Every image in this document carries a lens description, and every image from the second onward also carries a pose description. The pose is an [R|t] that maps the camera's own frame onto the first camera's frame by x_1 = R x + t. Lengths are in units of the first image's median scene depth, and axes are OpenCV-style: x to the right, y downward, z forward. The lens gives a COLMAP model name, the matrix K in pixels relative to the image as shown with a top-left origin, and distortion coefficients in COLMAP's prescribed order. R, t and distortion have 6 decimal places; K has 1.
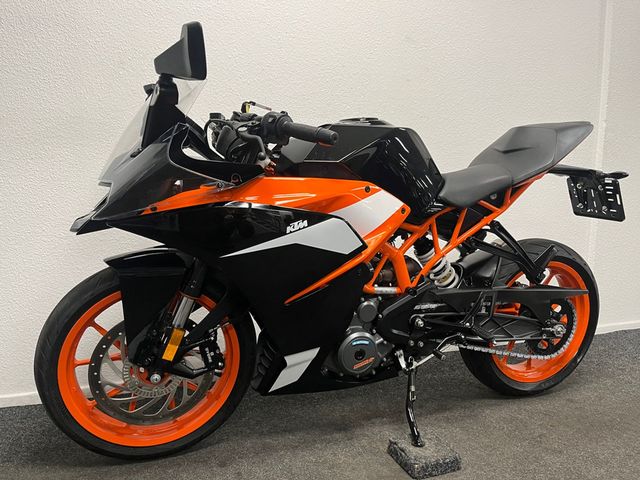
lens RADIAL K [[486.0, 0, 329.1], [0, 486.0, 219.4], [0, 0, 1]] dist [0.018186, -0.000950]
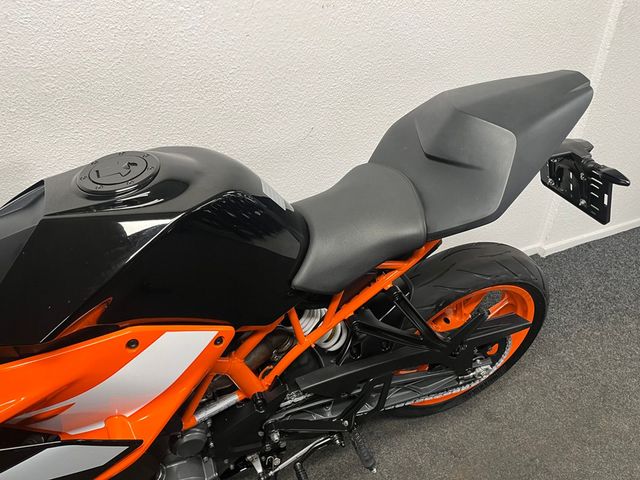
lens RADIAL K [[486.0, 0, 329.1], [0, 486.0, 219.4], [0, 0, 1]] dist [0.018186, -0.000950]
pose [[0.999139, -0.035491, 0.021477, 0.290369], [0.021219, 0.882105, 0.470576, -0.434667], [-0.035646, -0.469715, 0.882098, 0.587900]]
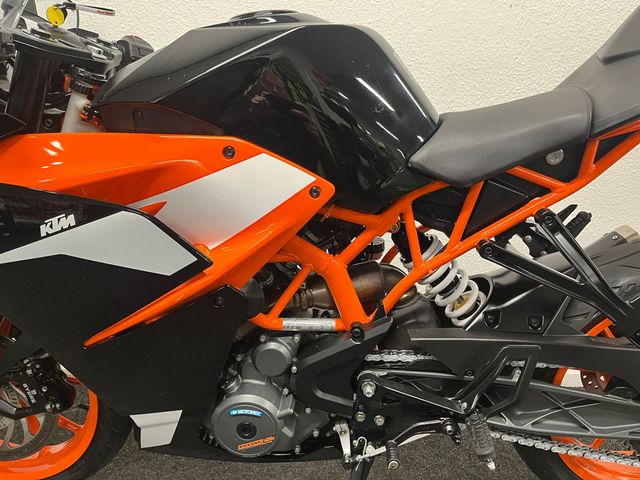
lens RADIAL K [[486.0, 0, 329.1], [0, 486.0, 219.4], [0, 0, 1]] dist [0.018186, -0.000950]
pose [[0.916986, 0.063369, -0.393855, 0.393177], [-0.005707, 0.989285, 0.145885, -0.067584], [0.398879, -0.131527, 0.907522, 0.560783]]
